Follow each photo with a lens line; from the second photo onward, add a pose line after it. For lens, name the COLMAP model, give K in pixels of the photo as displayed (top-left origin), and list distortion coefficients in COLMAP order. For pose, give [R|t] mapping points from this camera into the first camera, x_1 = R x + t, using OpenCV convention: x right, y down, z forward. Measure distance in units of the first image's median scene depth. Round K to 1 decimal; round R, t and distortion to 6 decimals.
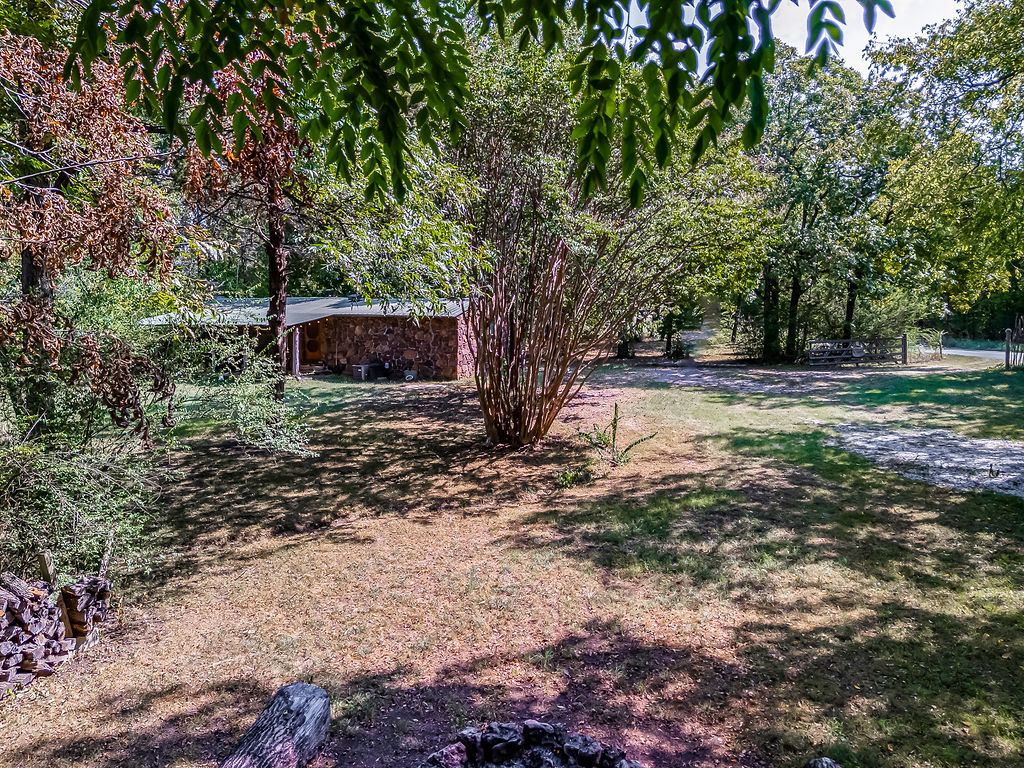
lens RADIAL K [[748.3, 0, 526.2], [0, 748.3, 376.0], [0, 0, 1]] dist [0.094458, -0.110870]
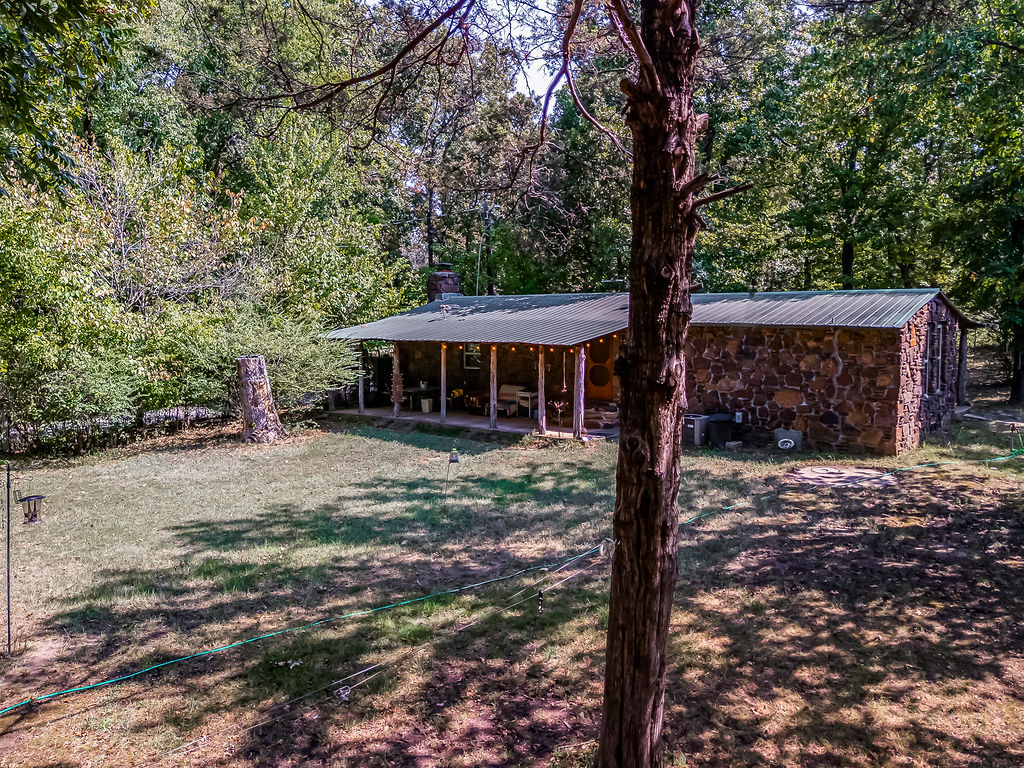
lens RADIAL K [[795.6, 0, 545.6], [0, 795.6, 380.8], [0, 0, 1]] dist [0.085692, -0.115820]
pose [[0.963389, 0.020054, -0.267357, -0.170184], [-0.017706, 0.999781, 0.011190, -0.045009], [0.267523, -0.006047, 0.963533, 0.422591]]
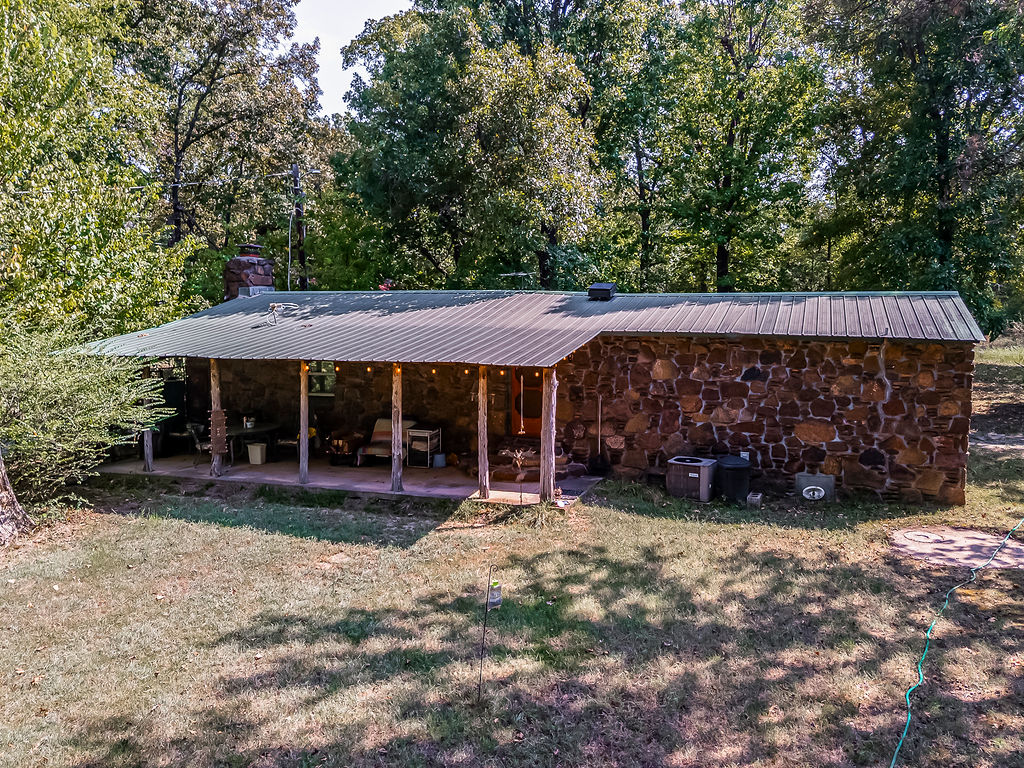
lens RADIAL K [[795.6, 0, 545.6], [0, 795.6, 380.8], [0, 0, 1]] dist [0.085692, -0.115820]
pose [[0.997350, -0.002075, 0.072723, -0.330386], [0.001493, 0.999966, 0.008057, -0.060705], [-0.072737, -0.007928, 0.997320, 0.594266]]
